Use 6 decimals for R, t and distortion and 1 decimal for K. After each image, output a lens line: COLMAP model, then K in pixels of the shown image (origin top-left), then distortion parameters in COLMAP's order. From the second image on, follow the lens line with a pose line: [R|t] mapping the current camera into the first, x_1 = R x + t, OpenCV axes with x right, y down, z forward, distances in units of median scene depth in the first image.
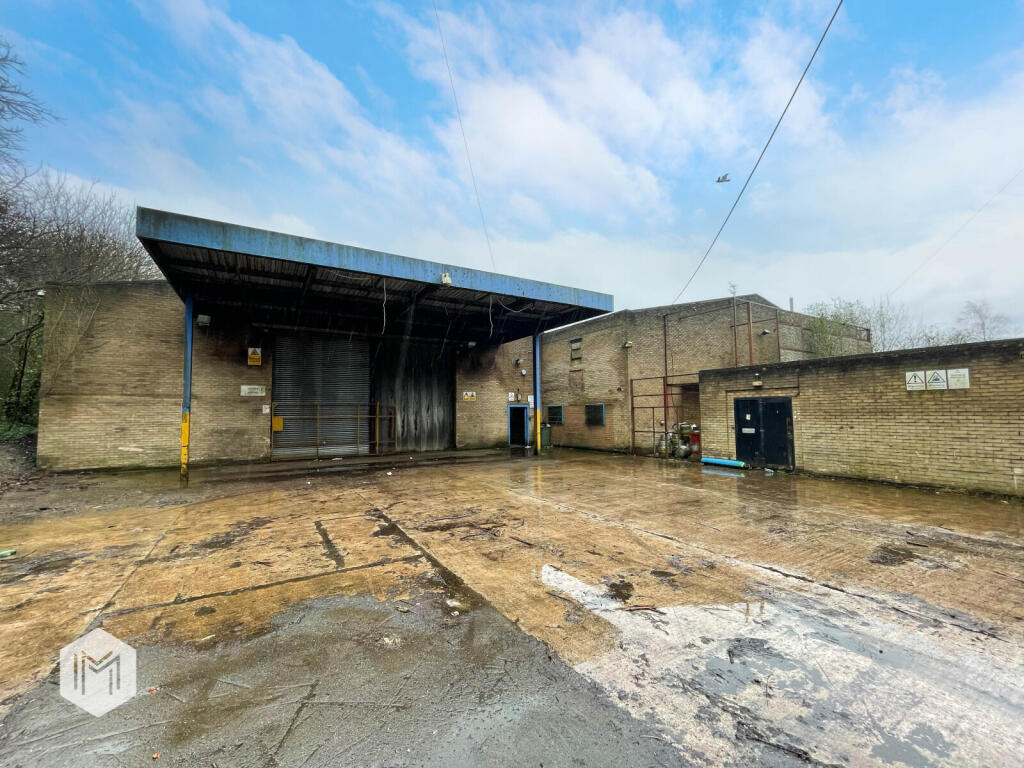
lens RADIAL K [[415.2, 0, 511.8], [0, 415.2, 384.1], [0, 0, 1]] dist [-0.000818, 0.000007]
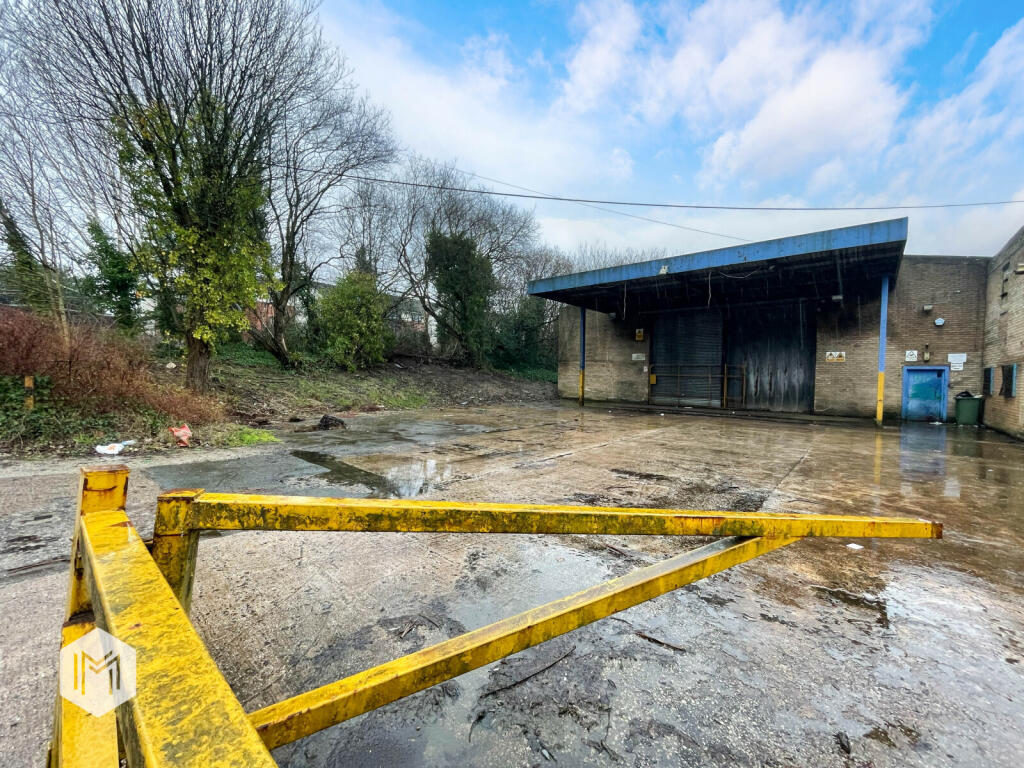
lens RADIAL K [[415.2, 0, 512.6], [0, 415.2, 383.7], [0, 0, 1]] dist [-0.000818, 0.000007]
pose [[0.309505, 0.037789, -0.950147, 0.561654], [0.042441, 0.997665, 0.053504, 0.010442], [0.949950, -0.056885, 0.307178, 0.064045]]
